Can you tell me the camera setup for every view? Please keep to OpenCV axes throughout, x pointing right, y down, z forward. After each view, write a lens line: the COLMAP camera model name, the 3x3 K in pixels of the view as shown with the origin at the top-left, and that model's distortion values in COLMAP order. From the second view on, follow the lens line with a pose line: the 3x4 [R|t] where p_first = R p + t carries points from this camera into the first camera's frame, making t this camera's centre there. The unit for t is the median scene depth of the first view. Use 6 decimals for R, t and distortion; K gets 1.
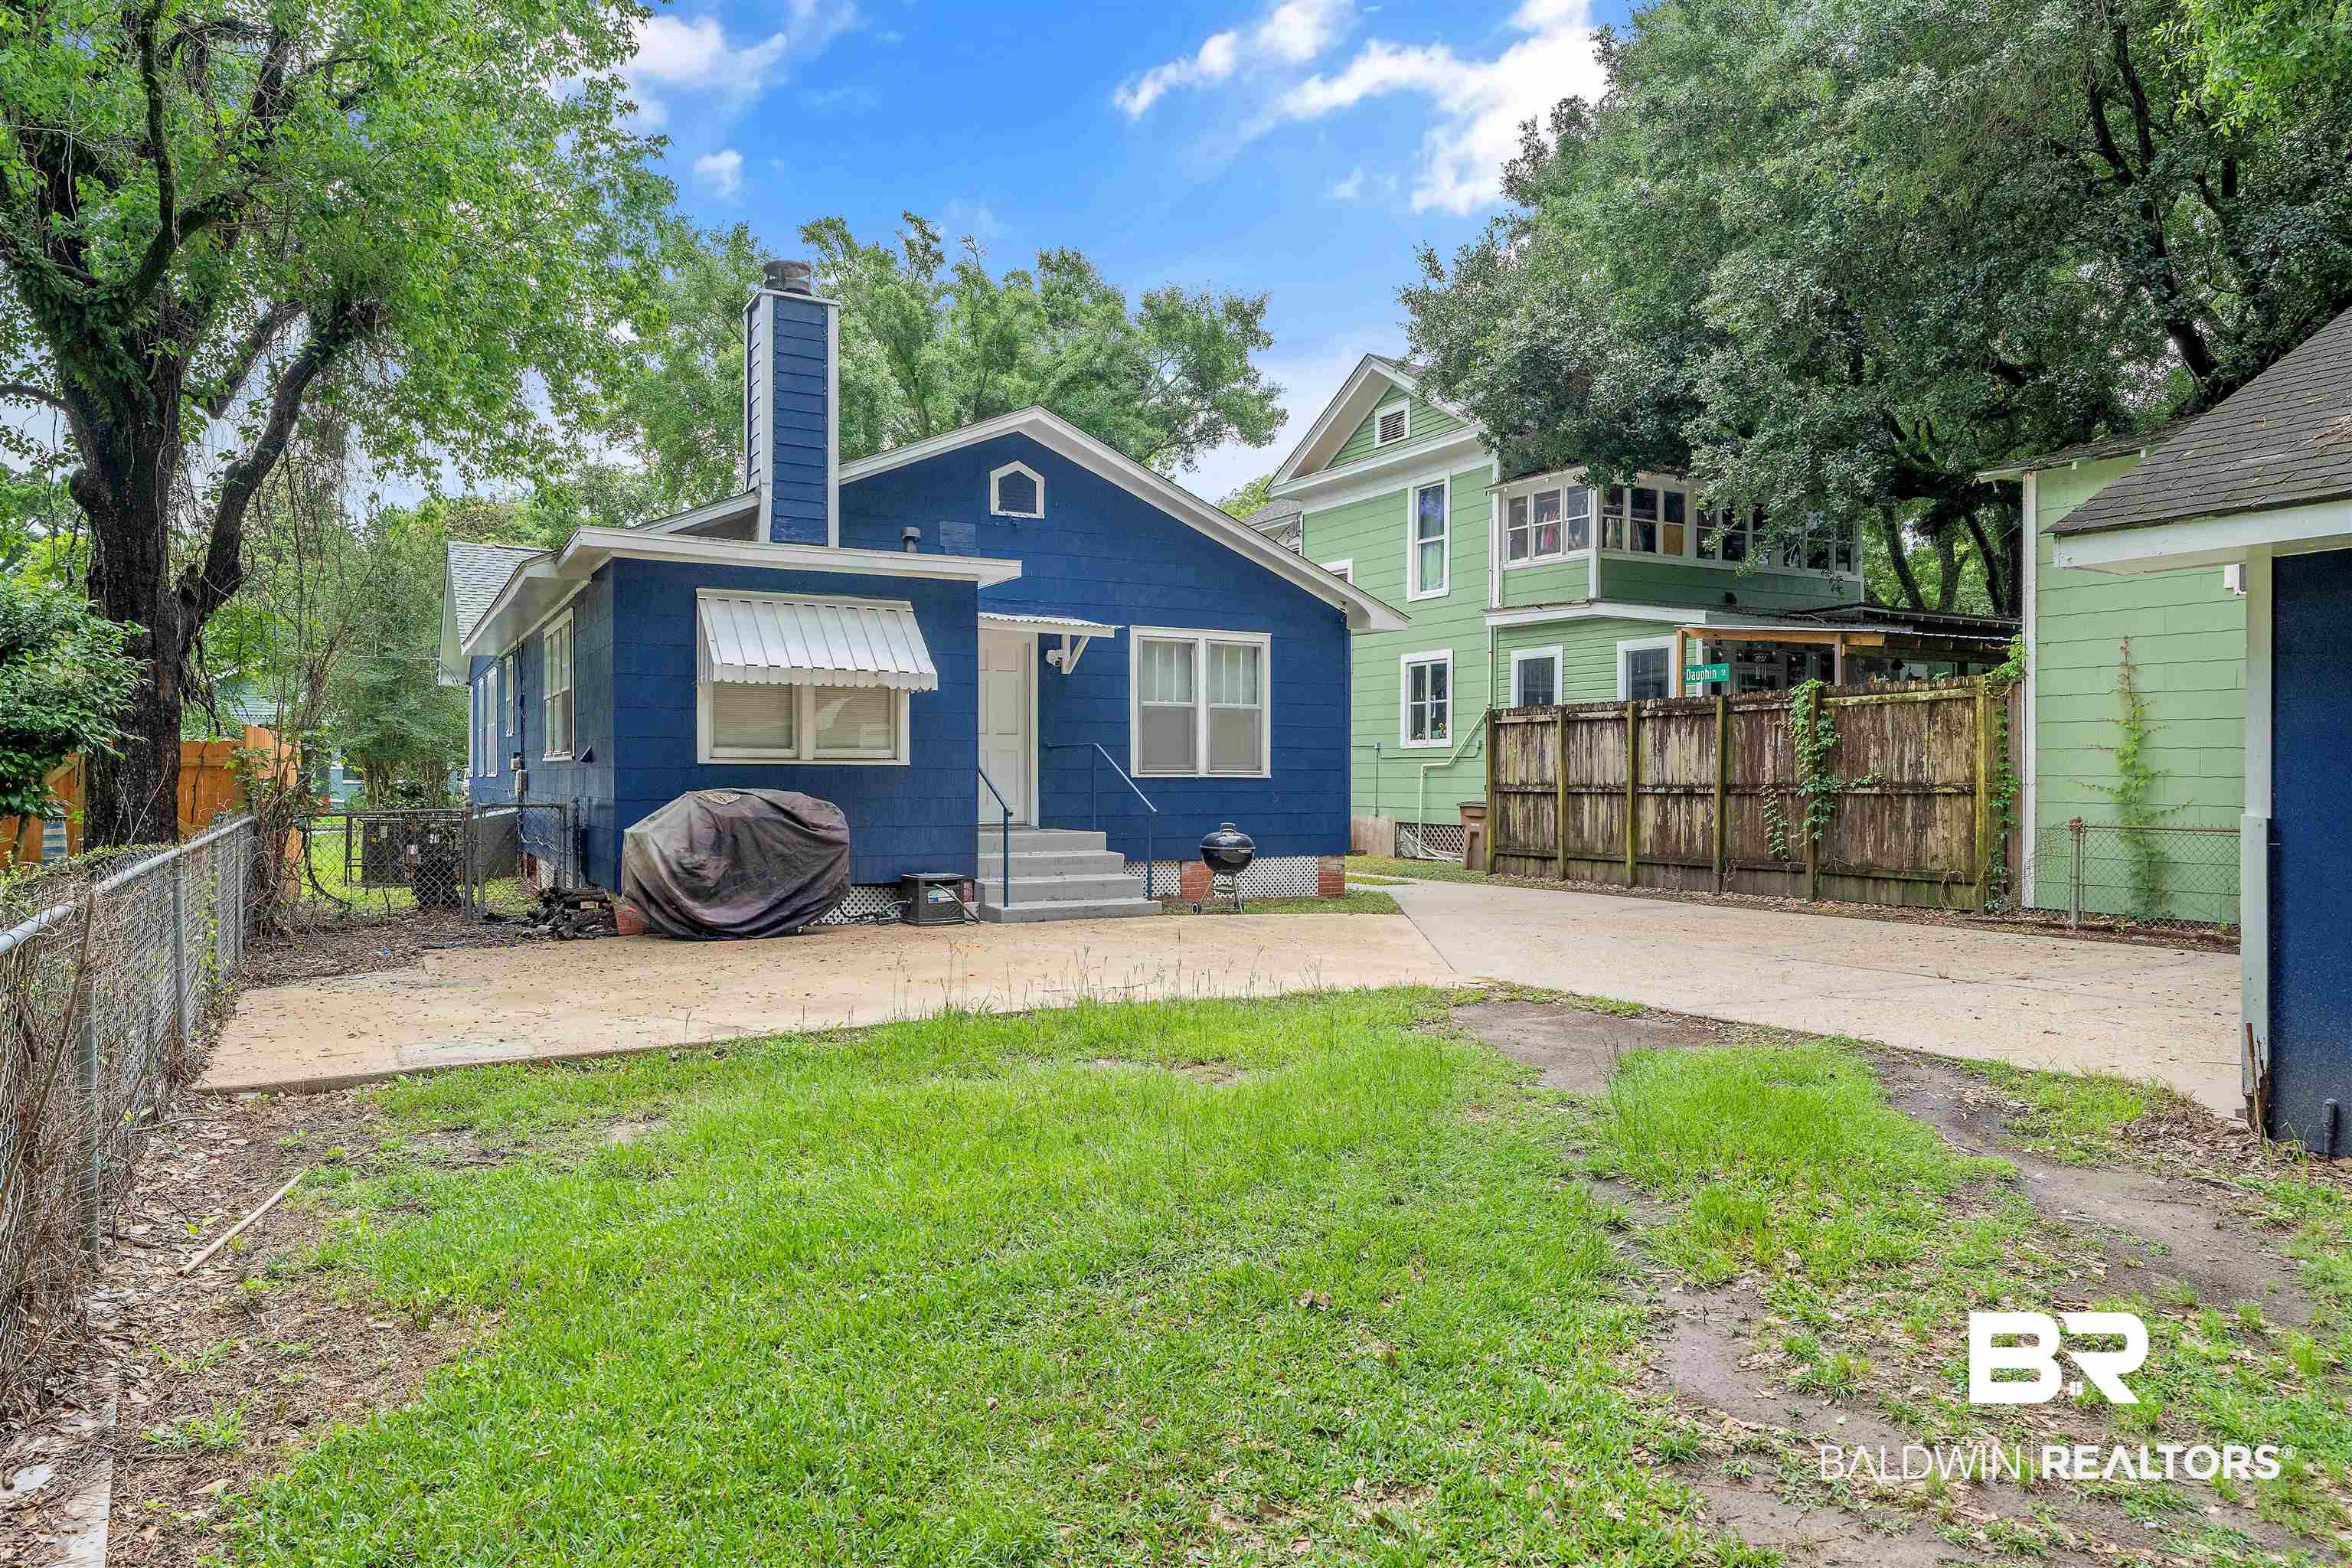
lens RADIAL K [[1481.9, 0, 1176.0], [0, 1481.9, 784.0], [0, 0, 1]] dist [-0.002513, 0.001354]
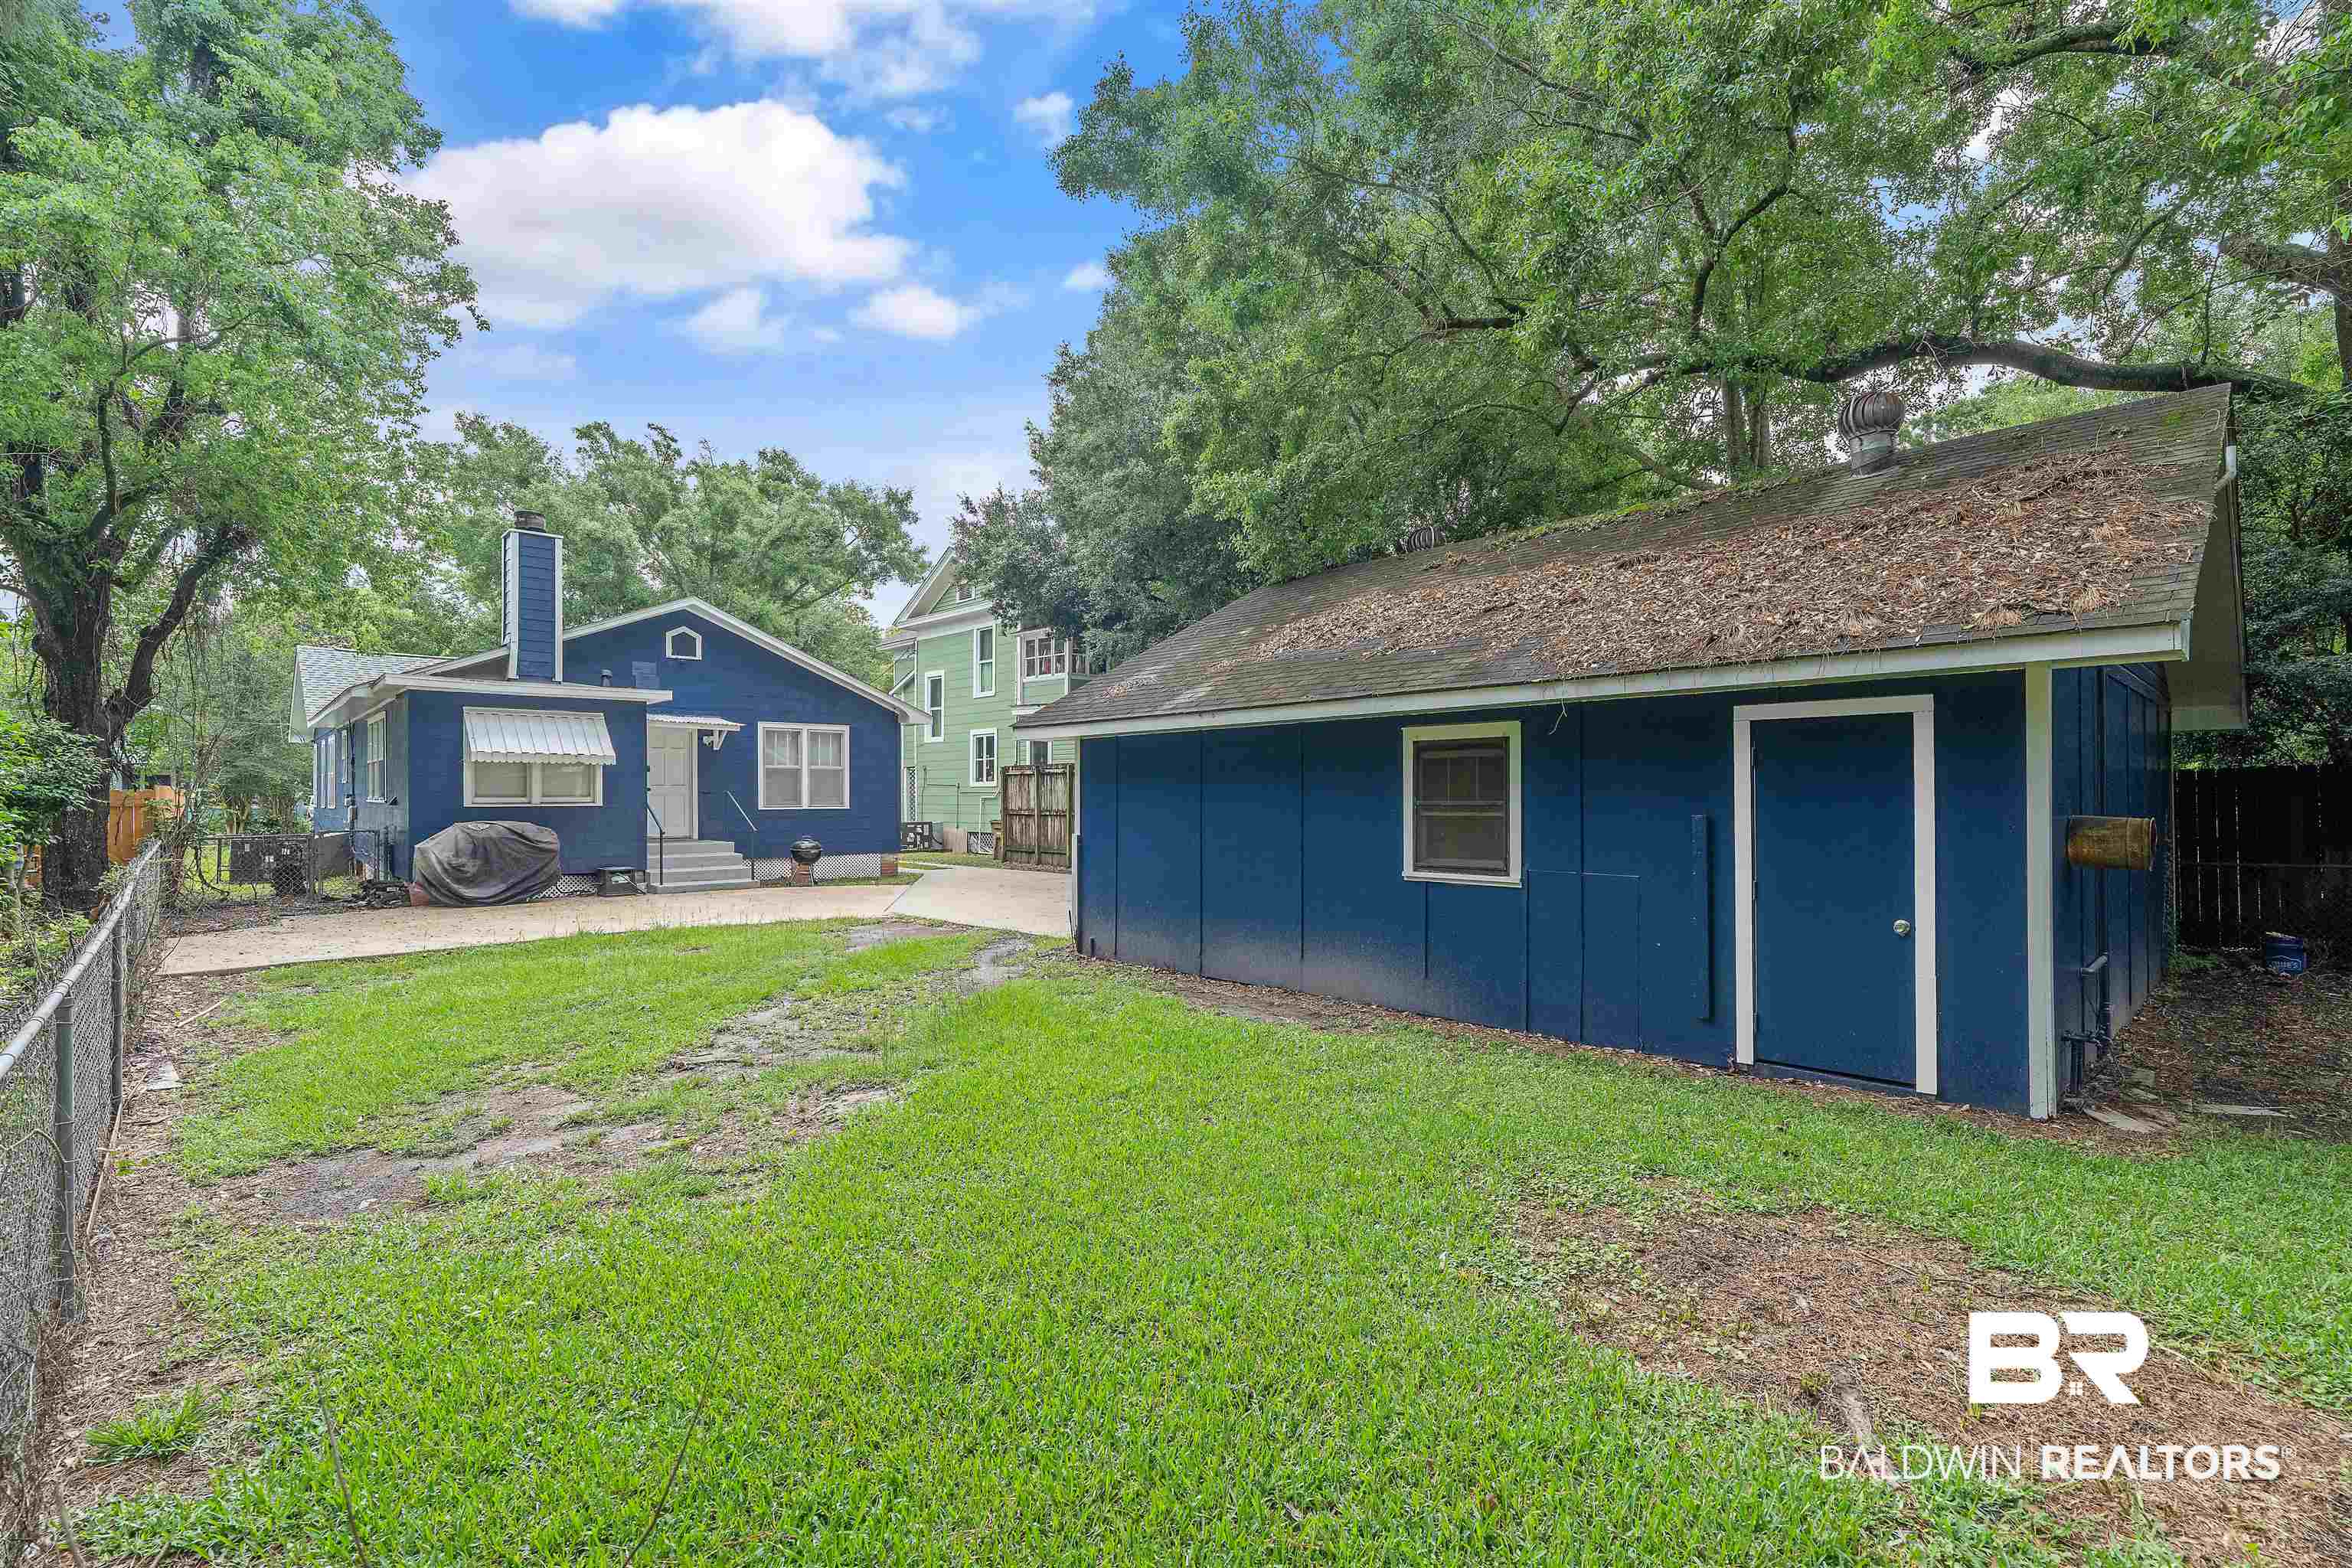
lens RADIAL K [[1062.7, 0, 1171.8], [0, 1062.7, 789.6], [0, 0, 1]] dist [0.001560, -0.000020]
pose [[0.973031, -0.002722, 0.230657, 0.158561], [0.005043, 0.999942, -0.009473, -0.014155], [-0.230618, 0.010380, 0.972989, -0.327001]]
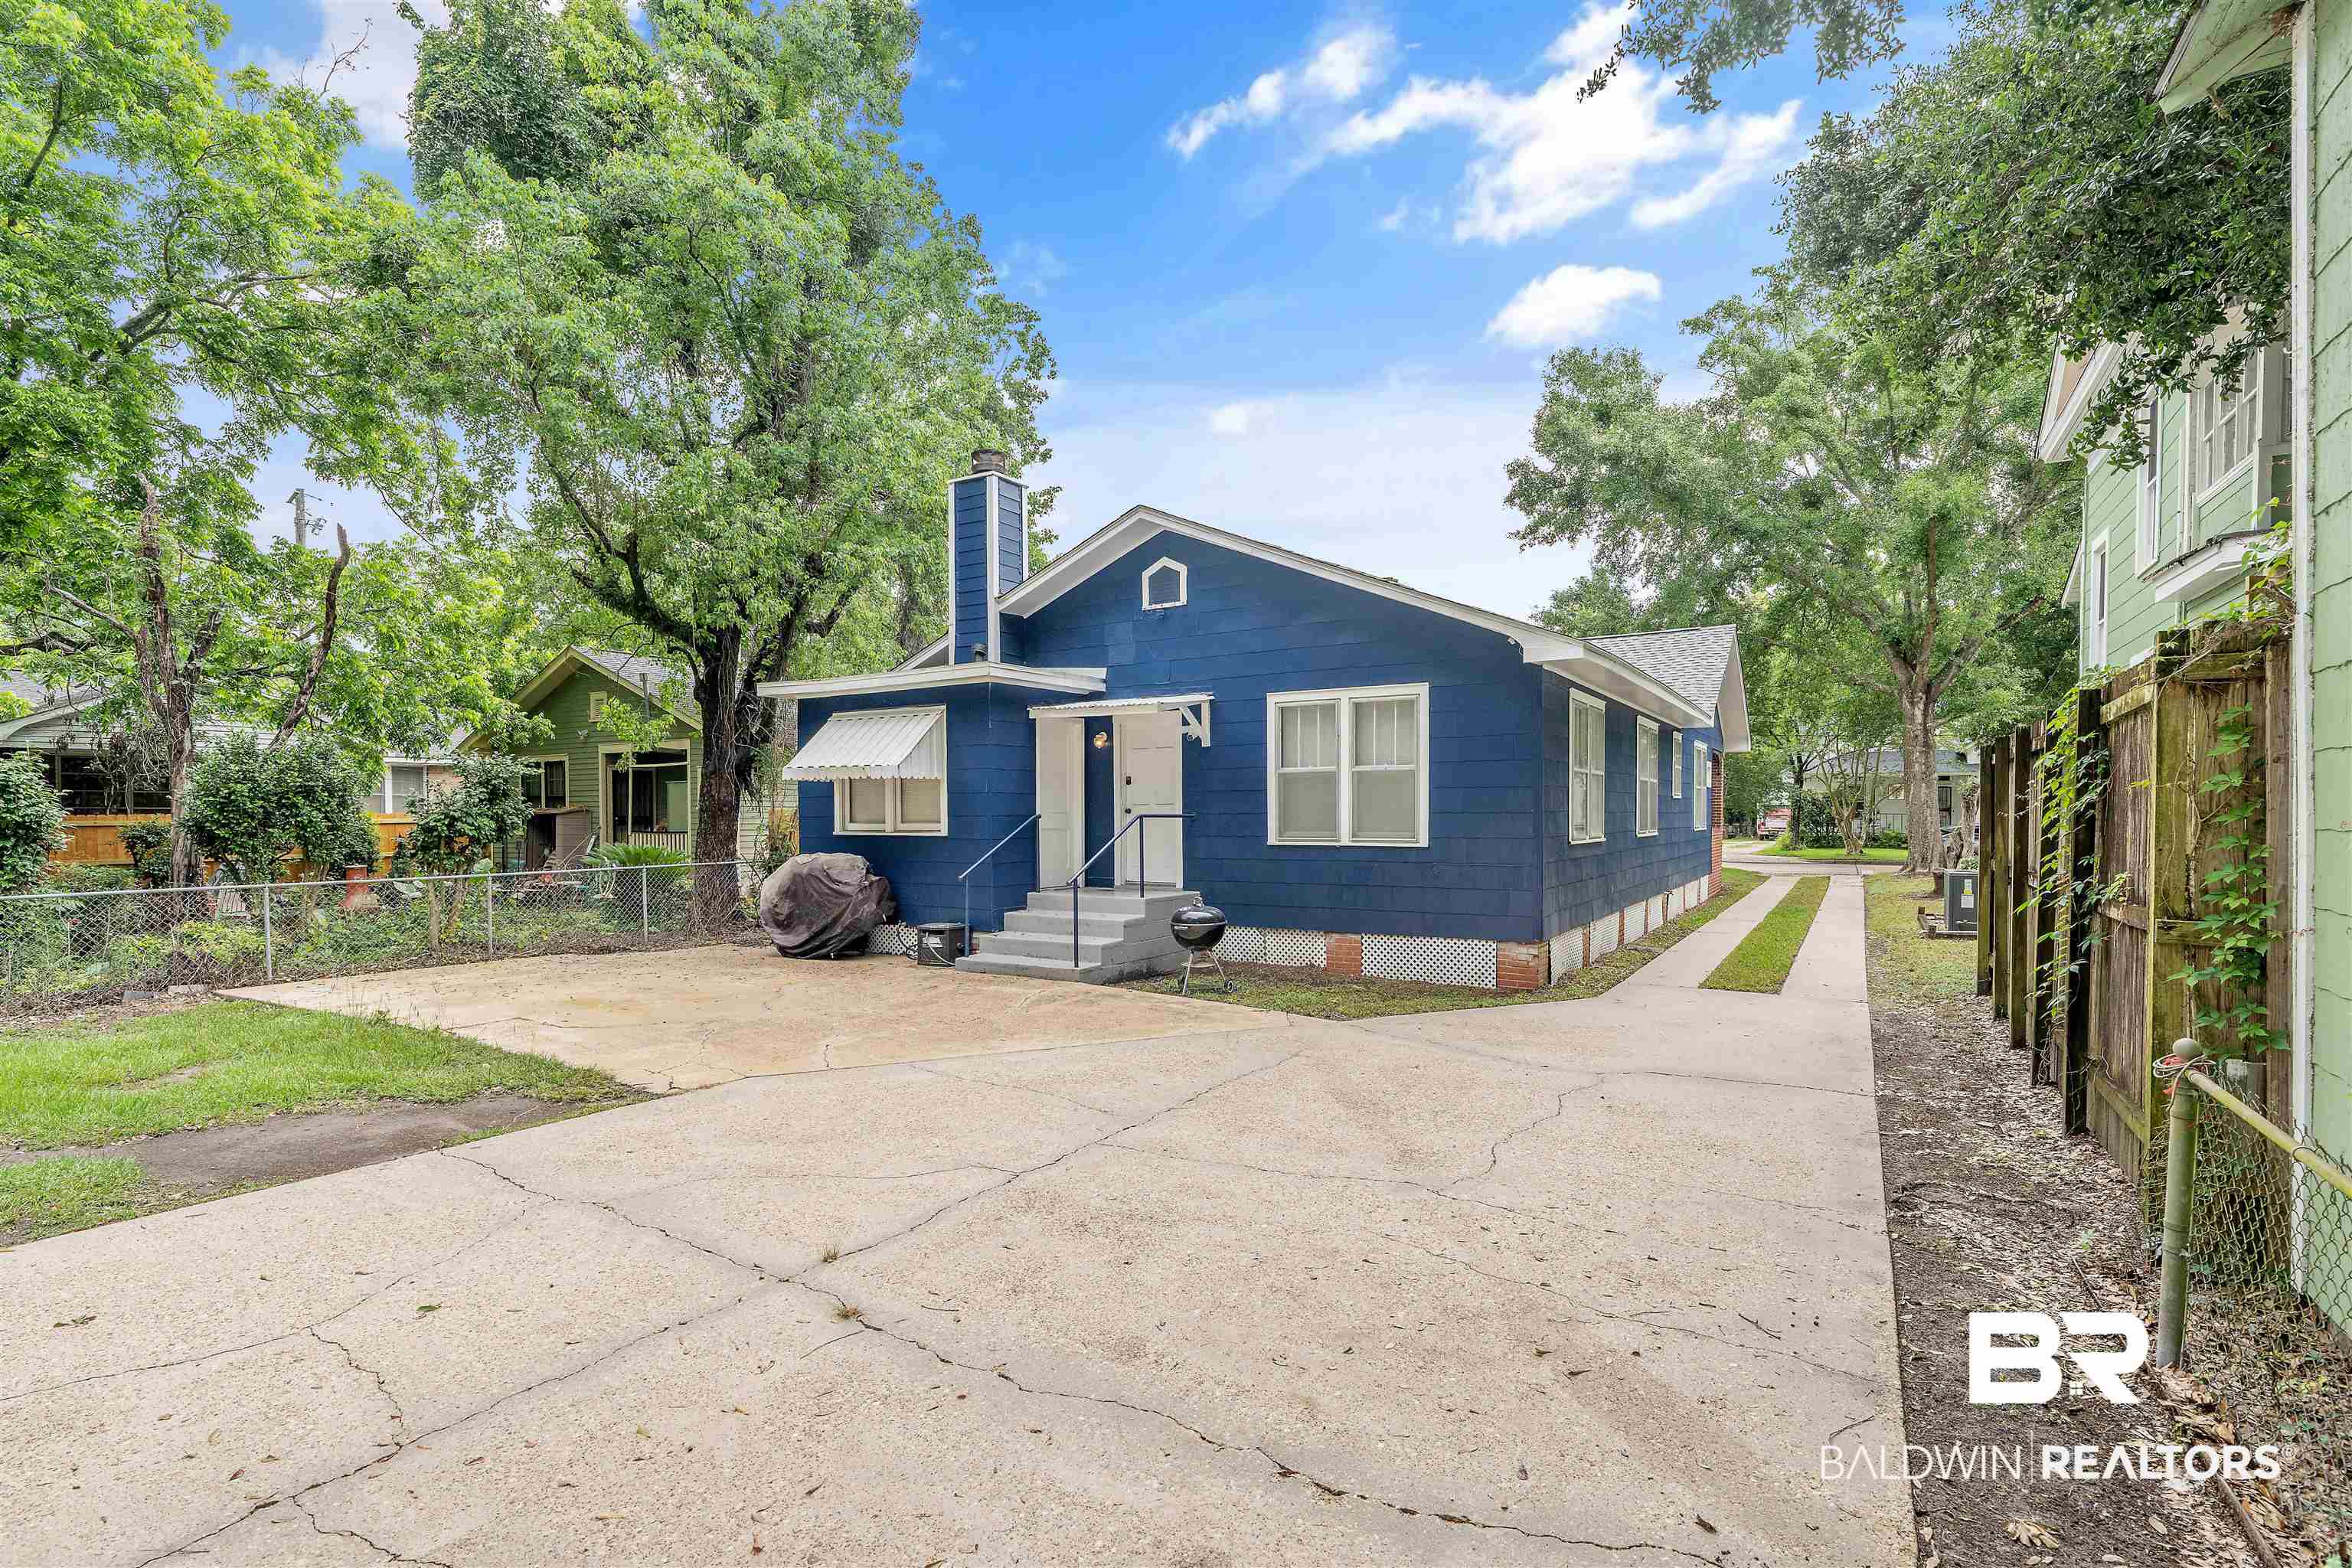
lens RADIAL K [[1110.4, 0, 1175.5], [0, 1110.4, 836.3], [0, 0, 1]] dist [-0.000688, -0.000142]
pose [[0.481033, 0.016811, -0.876541, 0.625853], [0.000202, 0.999814, 0.019285, -0.025972], [0.876703, -0.009454, 0.480940, 0.607694]]
